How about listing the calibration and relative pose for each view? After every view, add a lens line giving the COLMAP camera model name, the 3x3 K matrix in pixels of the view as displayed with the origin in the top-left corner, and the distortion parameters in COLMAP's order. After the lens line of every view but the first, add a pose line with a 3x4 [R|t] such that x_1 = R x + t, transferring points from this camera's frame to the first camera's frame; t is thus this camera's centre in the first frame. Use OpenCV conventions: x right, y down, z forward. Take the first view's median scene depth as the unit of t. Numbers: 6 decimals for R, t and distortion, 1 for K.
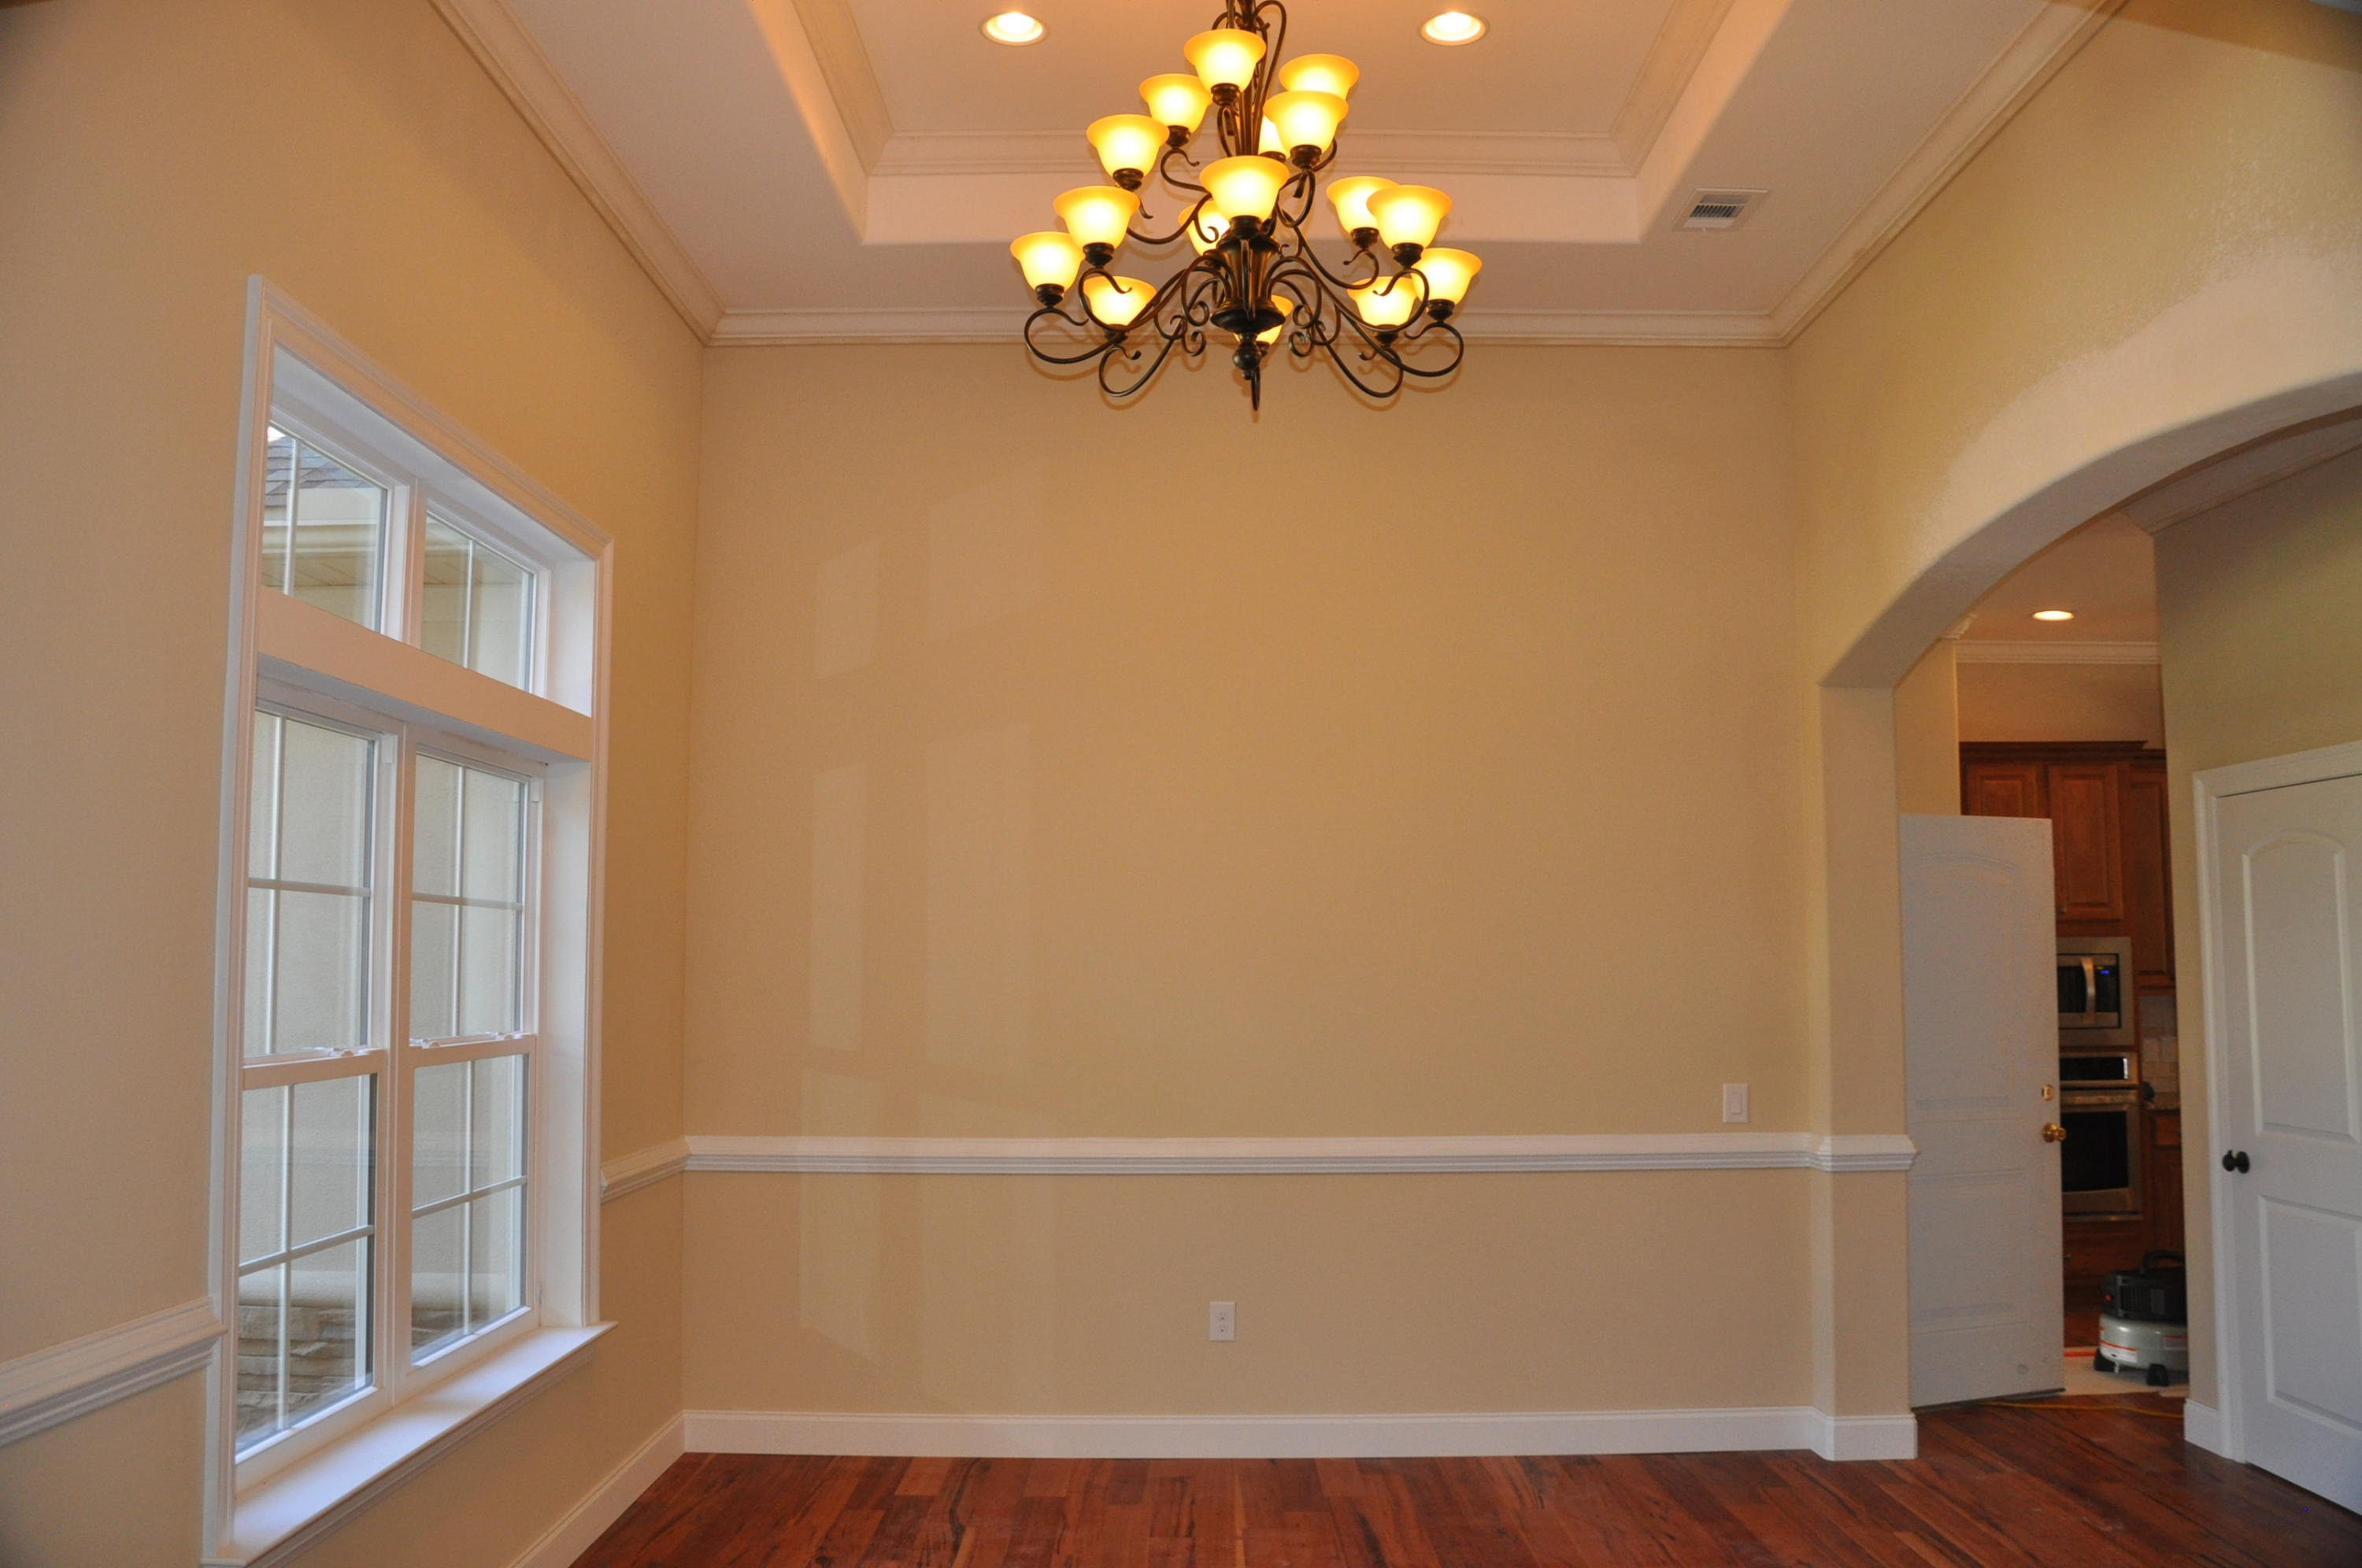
lens RADIAL K [[1866.3, 0, 1167.9], [0, 1866.3, 798.1], [0, 0, 1]] dist [-0.157026, 0.132678]
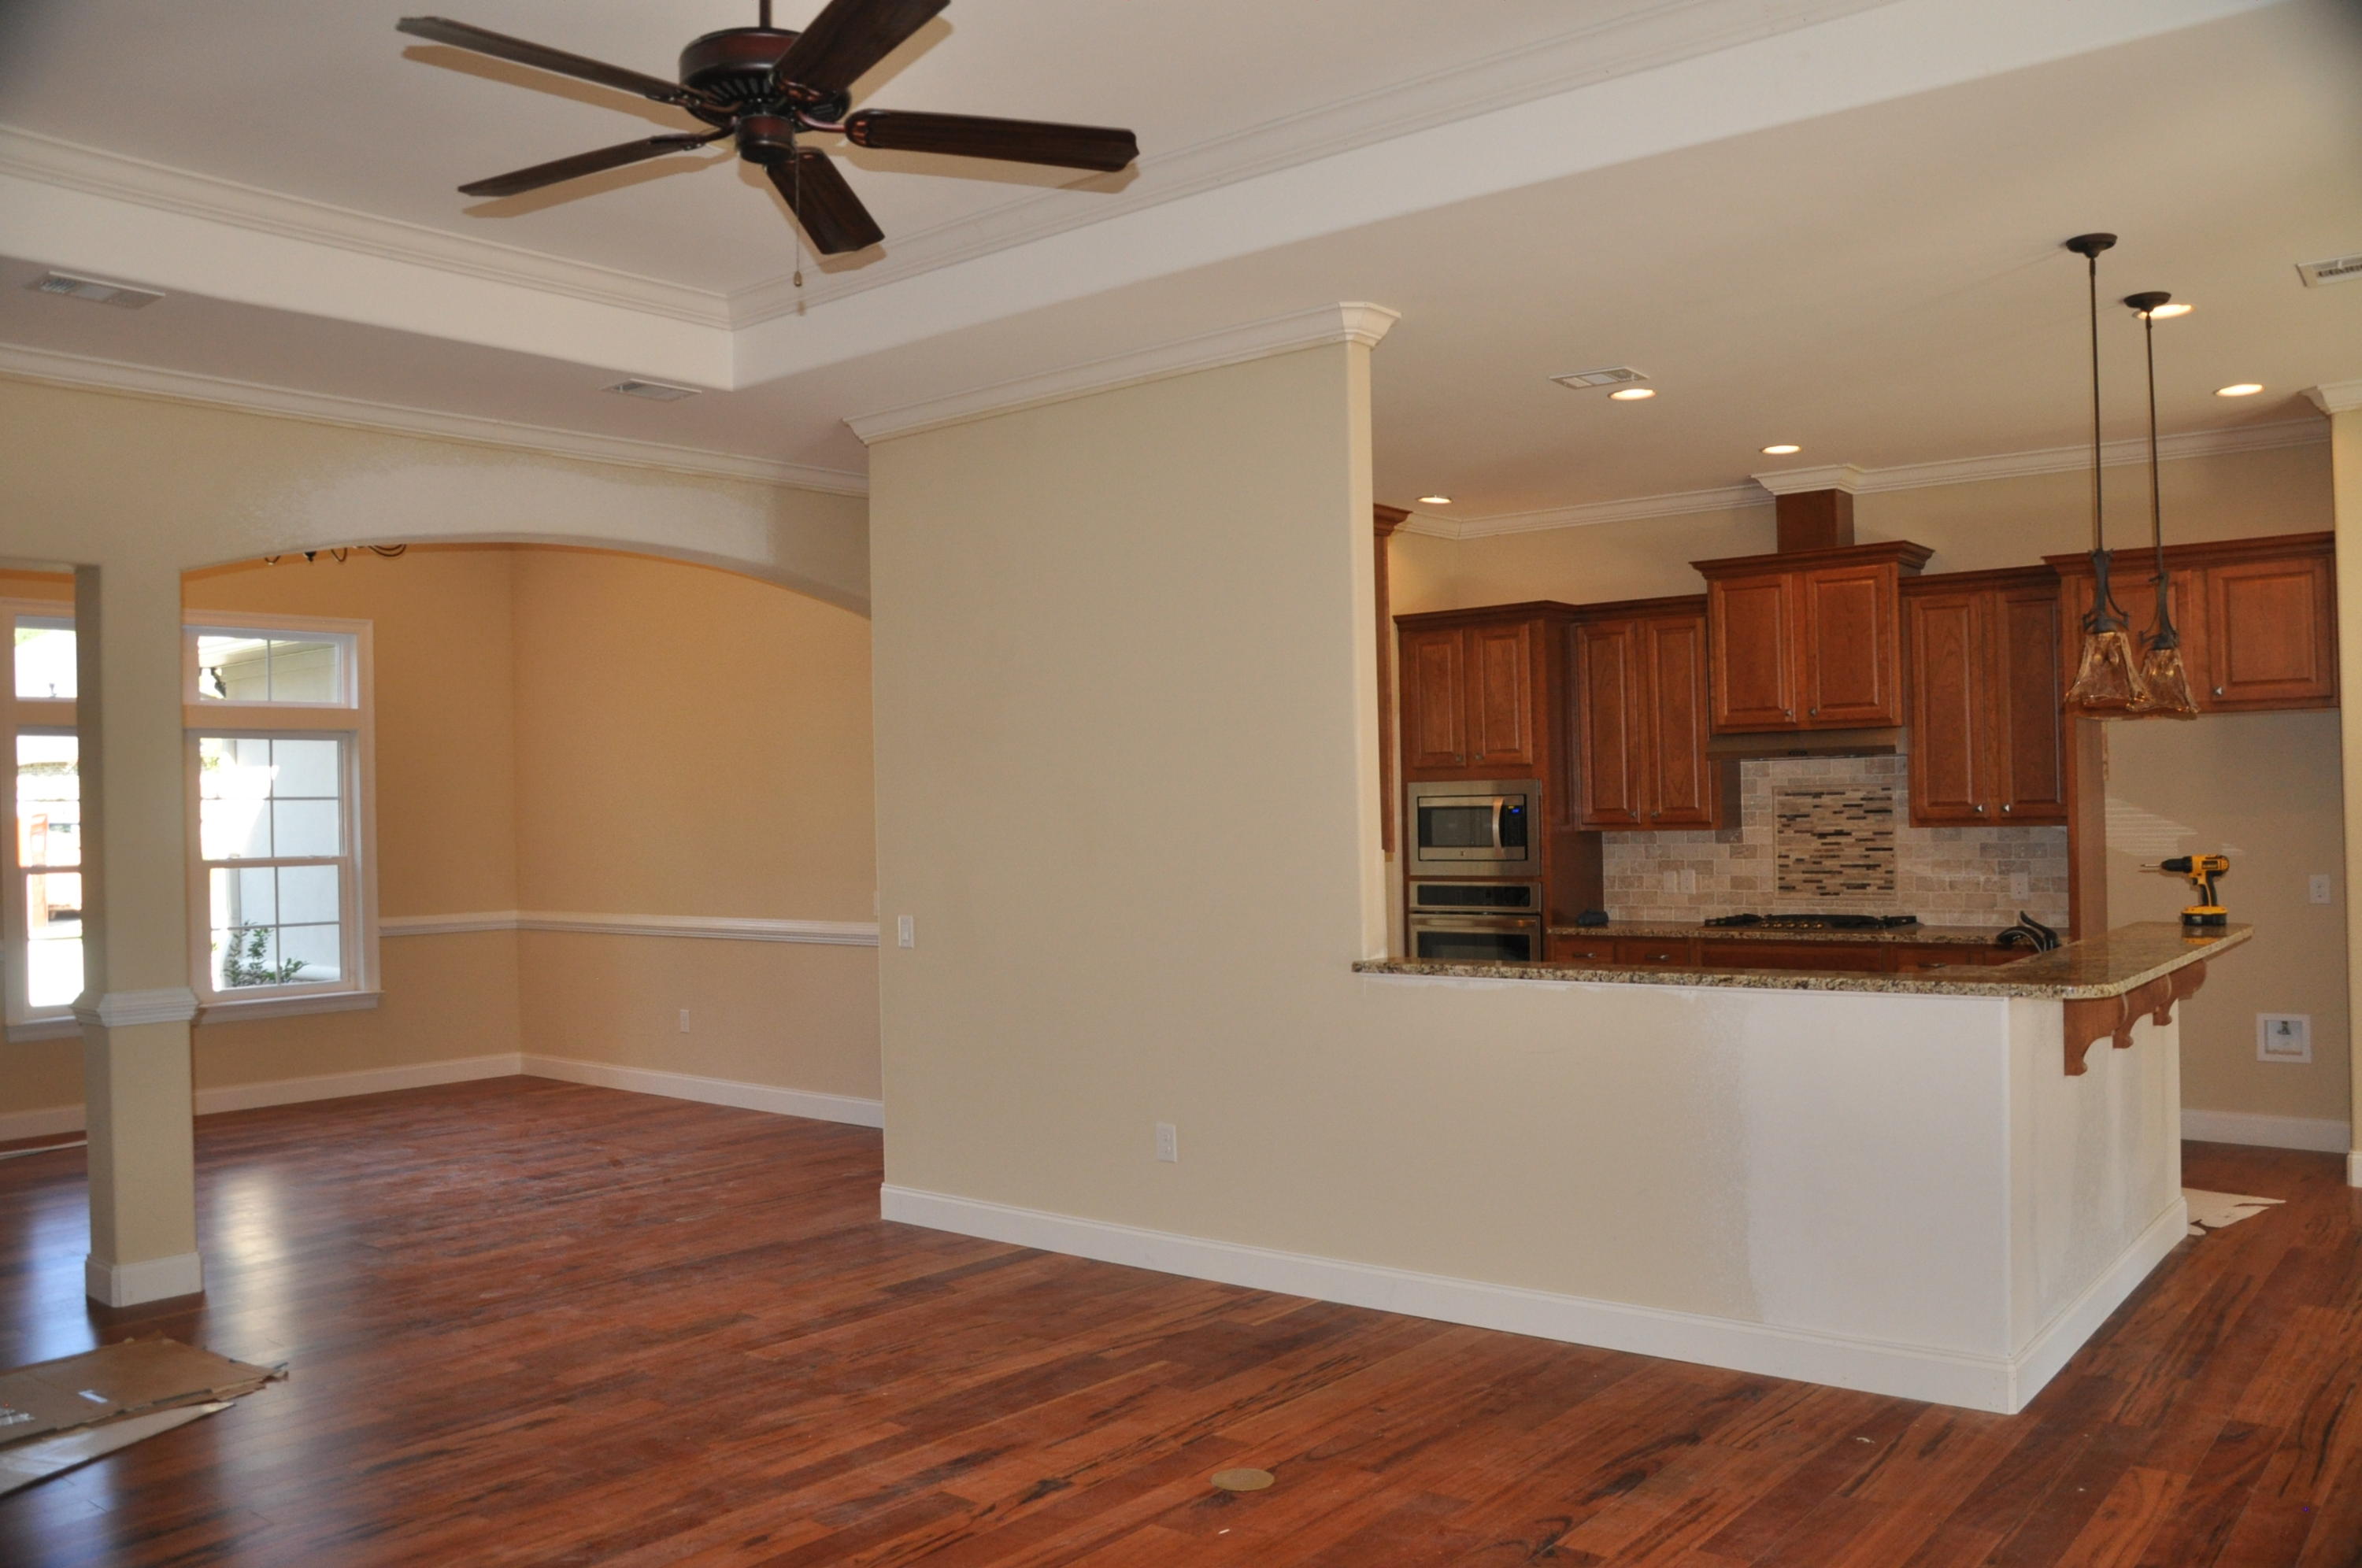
lens RADIAL K [[1888.1, 0, 1165.8], [0, 1888.1, 799.3], [0, 0, 1]] dist [-0.160508, 0.148247]
pose [[0.765967, -0.012784, -0.642753, 1.144429], [0.080535, 0.993834, 0.076206, -0.017532], [0.637815, -0.110135, 0.762274, -0.025588]]
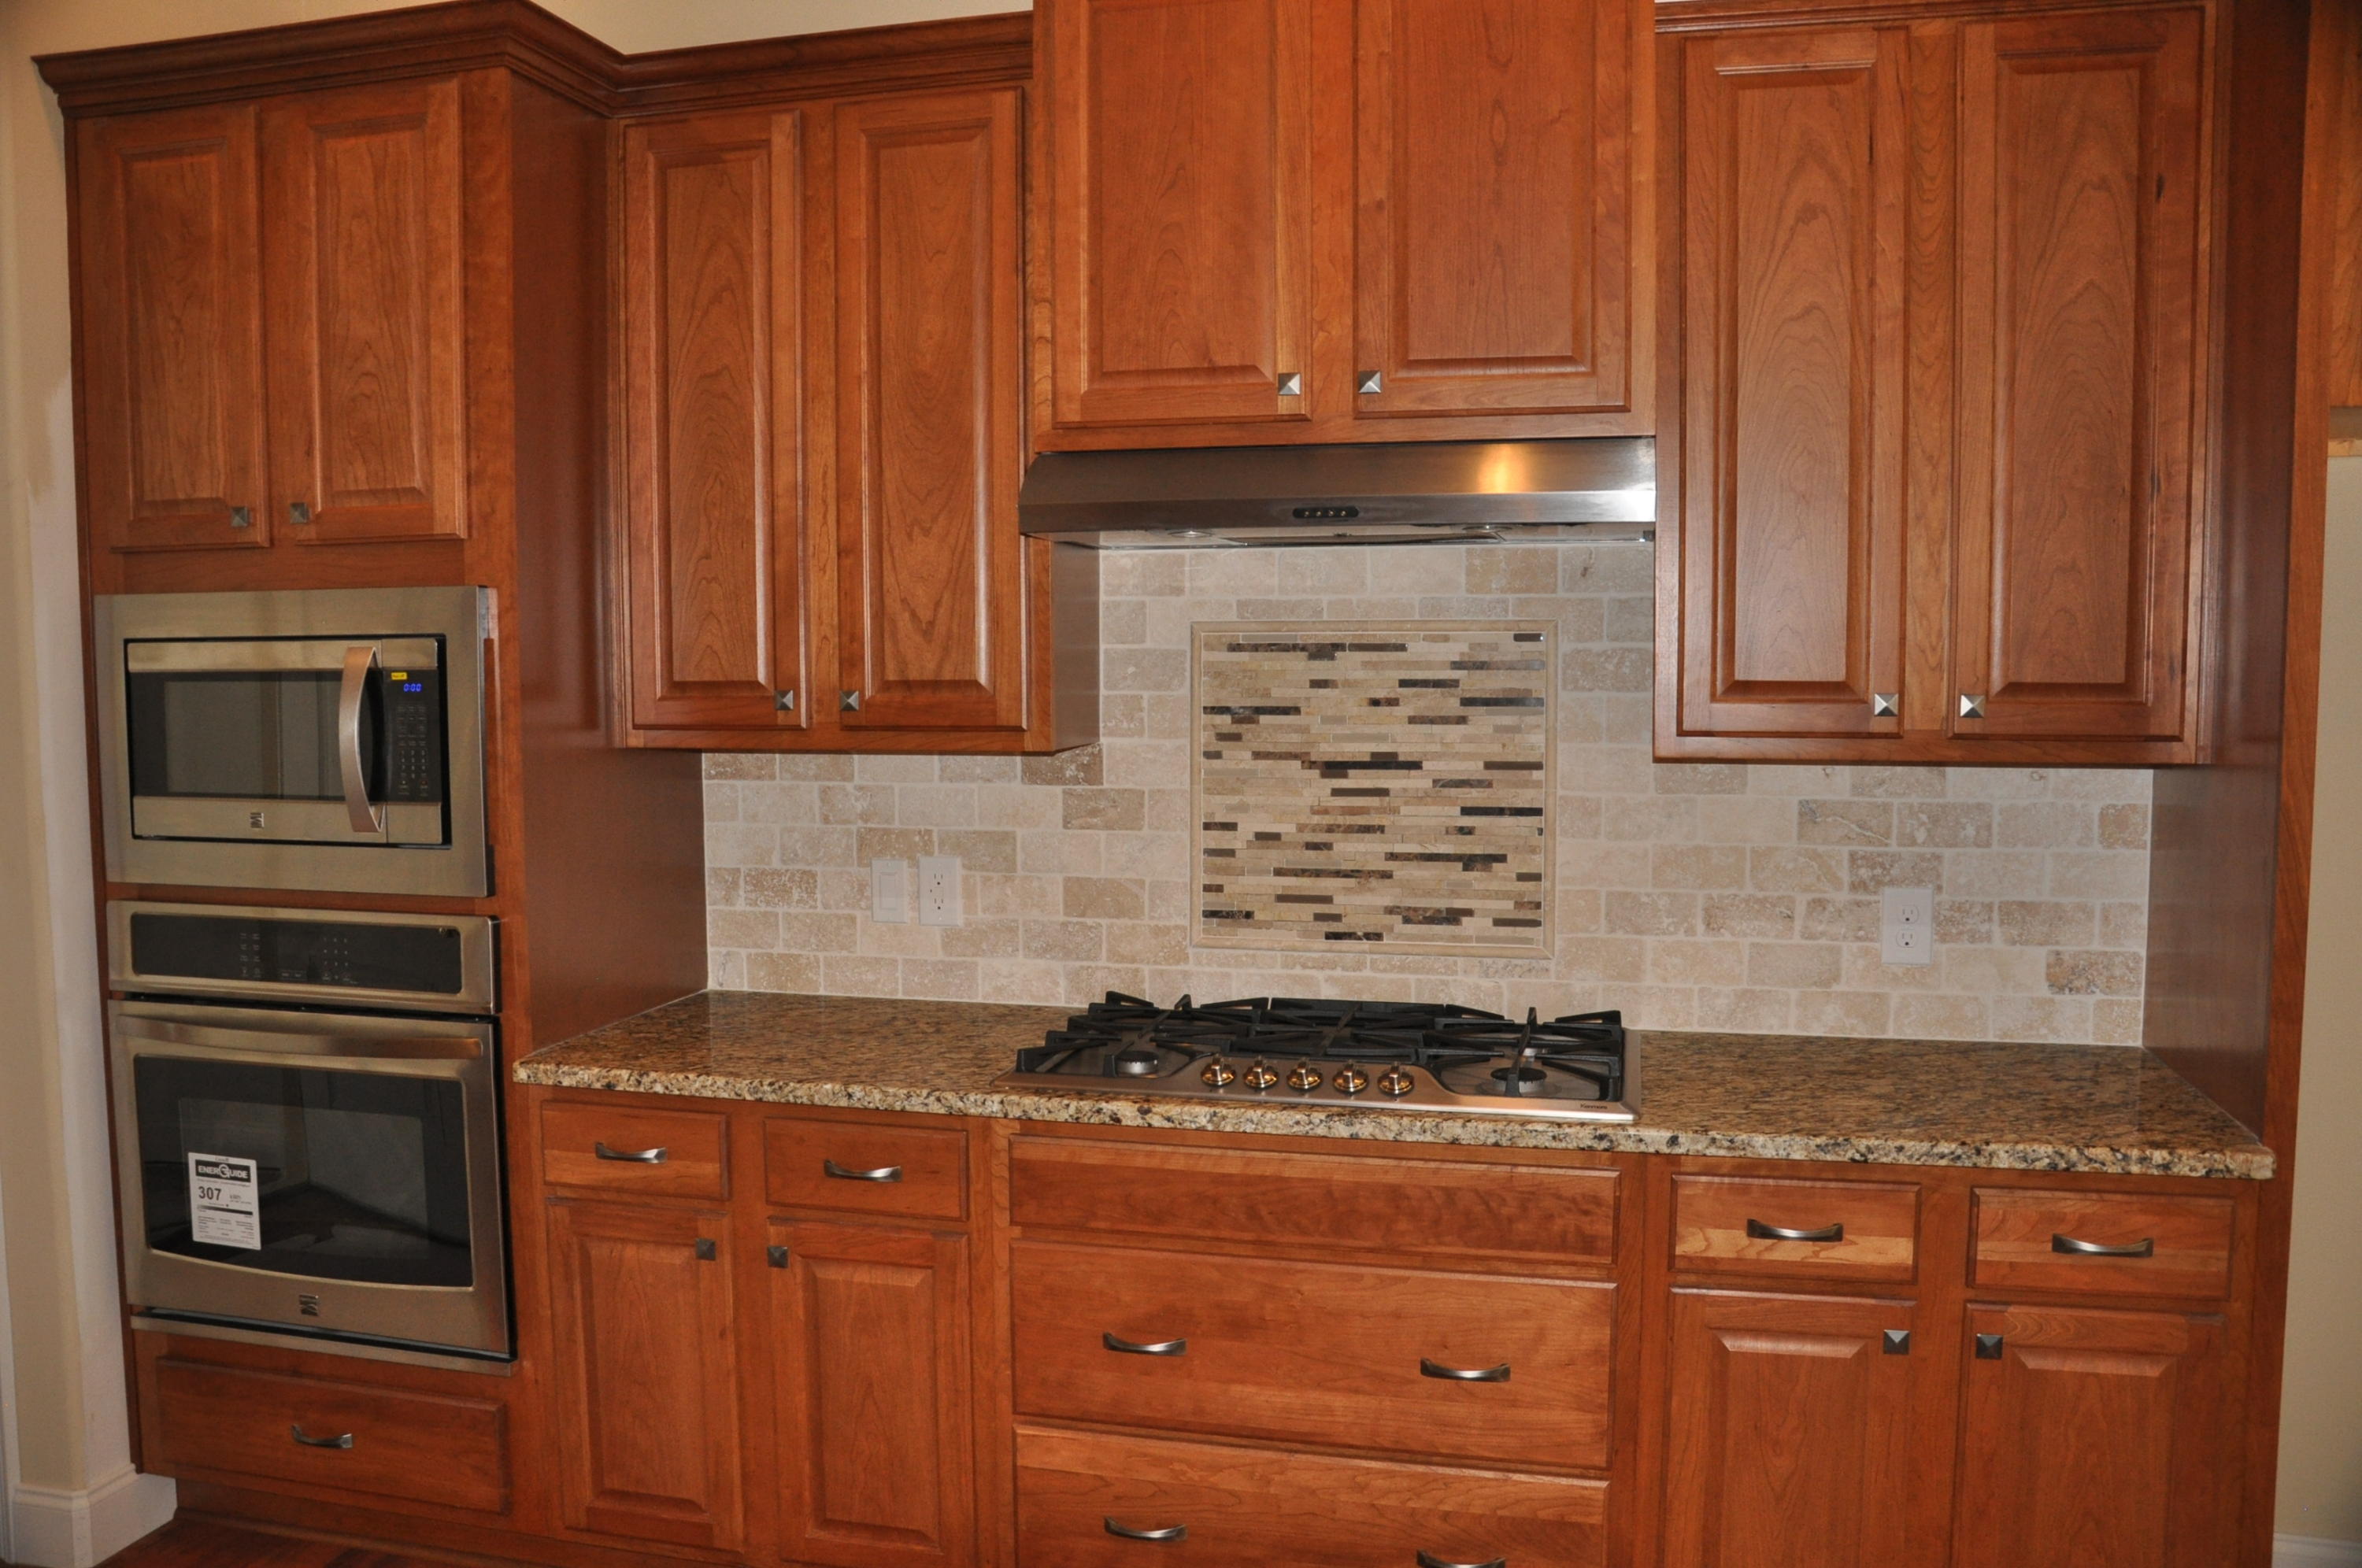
lens RADIAL K [[1851.8, 0, 1168.4], [0, 1851.8, 797.7], [0, 0, 1]] dist [-0.160430, 0.130240]
pose [[0.967233, 0.023251, -0.252823, 0.779421], [0.022671, 0.983910, 0.177220, 0.060947], [0.252876, -0.177145, 0.951143, 0.726761]]
